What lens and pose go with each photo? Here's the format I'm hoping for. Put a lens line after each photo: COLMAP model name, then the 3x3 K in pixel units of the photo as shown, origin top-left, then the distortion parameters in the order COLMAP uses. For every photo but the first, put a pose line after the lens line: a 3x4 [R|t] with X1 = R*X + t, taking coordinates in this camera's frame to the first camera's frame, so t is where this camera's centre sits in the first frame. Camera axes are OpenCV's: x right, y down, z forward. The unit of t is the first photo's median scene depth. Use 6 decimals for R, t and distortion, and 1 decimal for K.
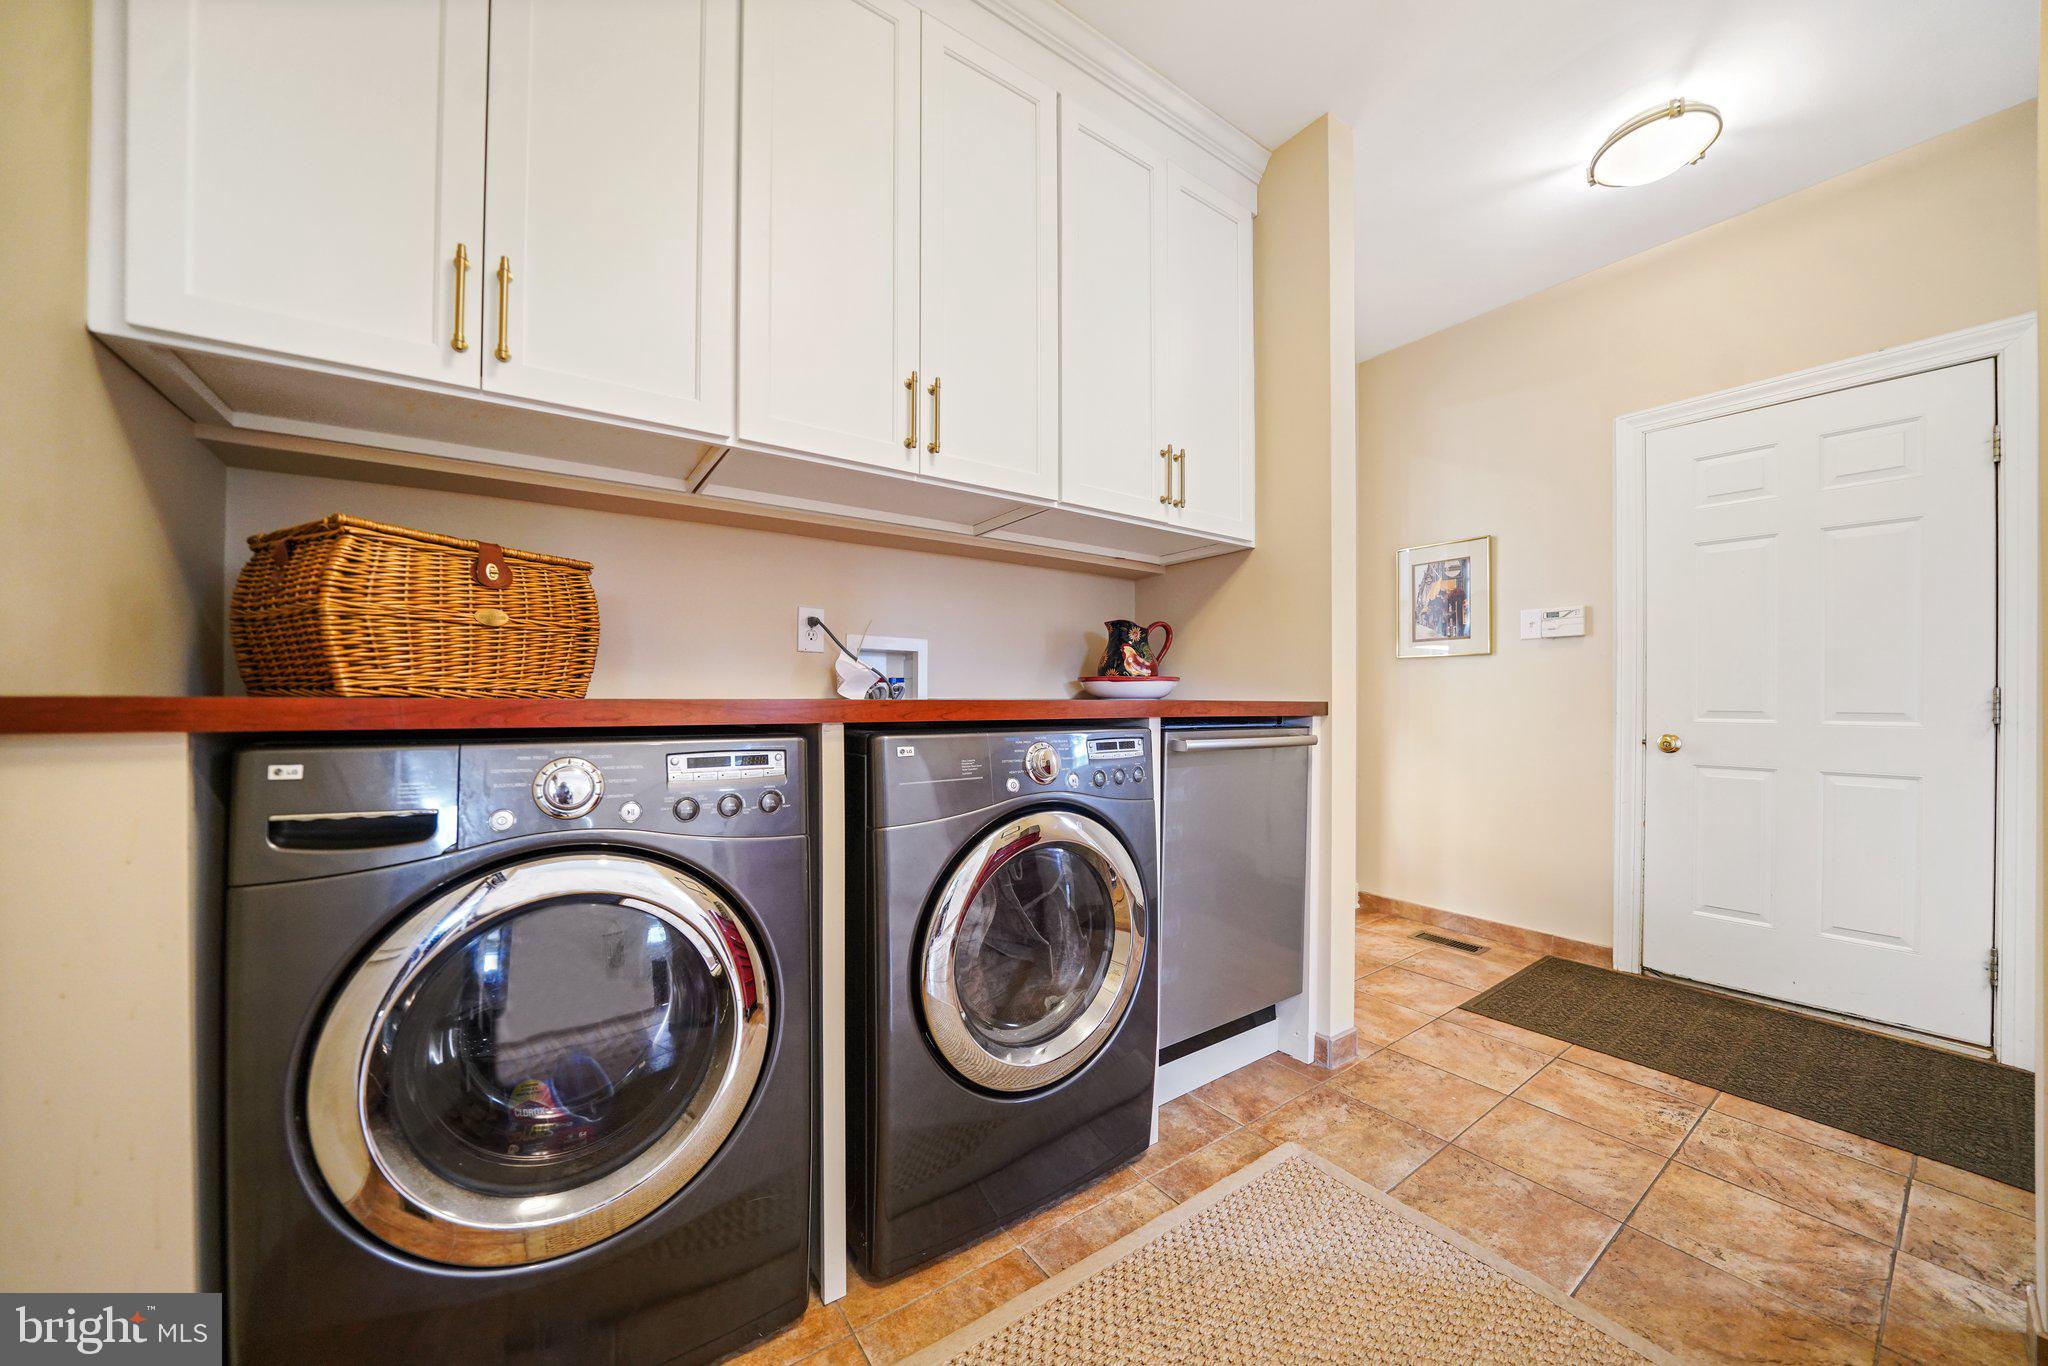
lens RADIAL K [[709.4, 0, 1030.8], [0, 709.4, 693.7], [0, 0, 1]] dist [-0.020156, 0.000525]
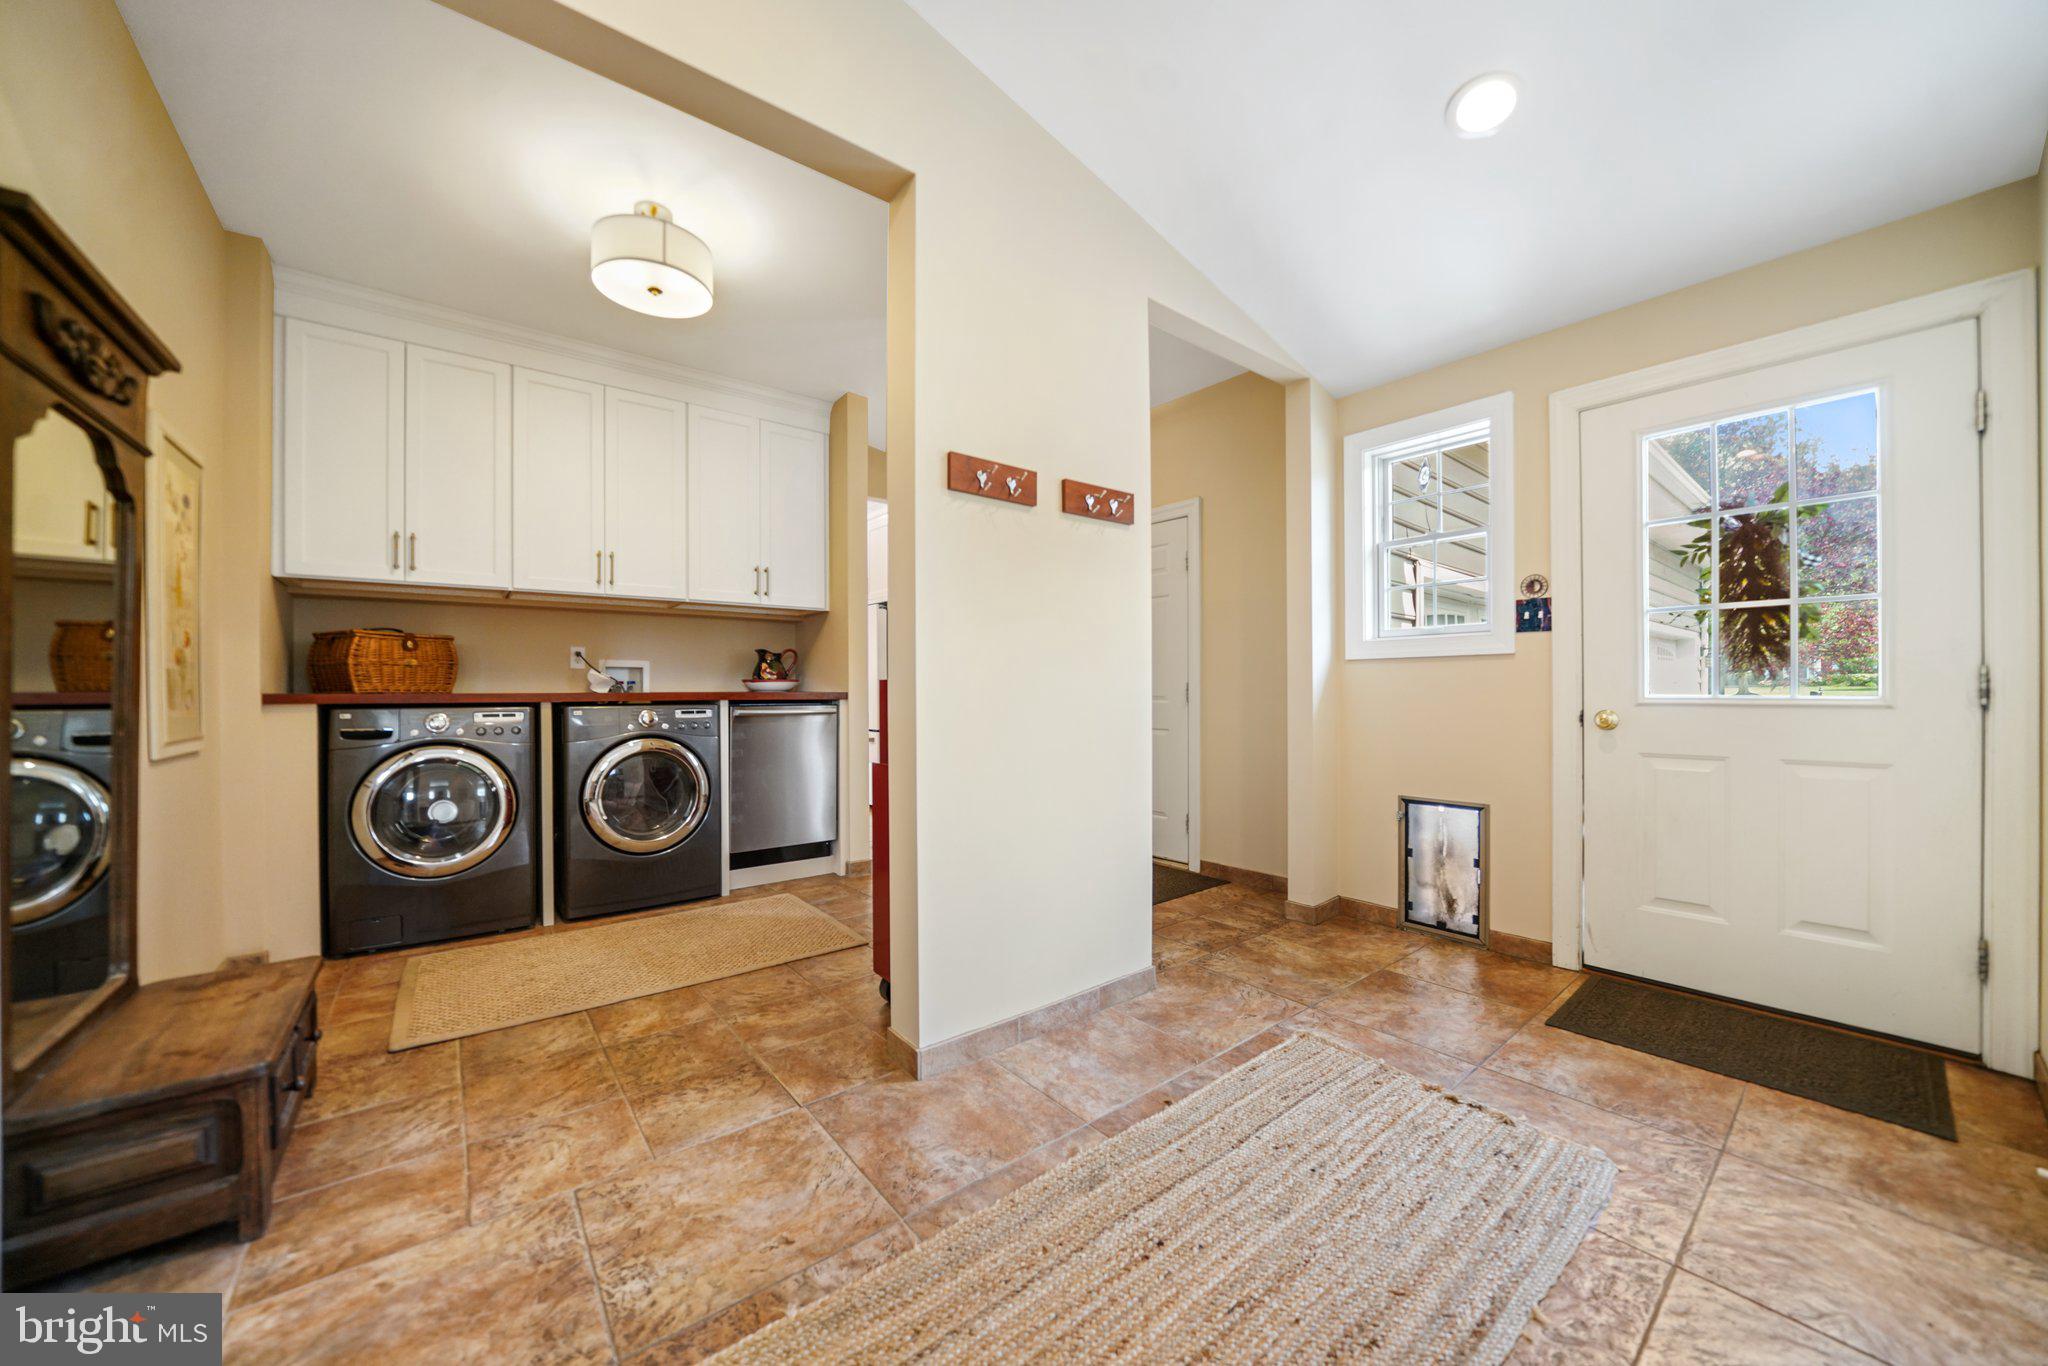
lens RADIAL K [[709.4, 0, 1018.2], [0, 709.4, 684.7], [0, 0, 1]] dist [-0.020156, 0.000525]
pose [[0.998022, -0.007781, 0.062379, 1.282452], [0.007938, 0.999966, -0.002256, -0.002669], [-0.062360, 0.002747, 0.998050, -1.677987]]
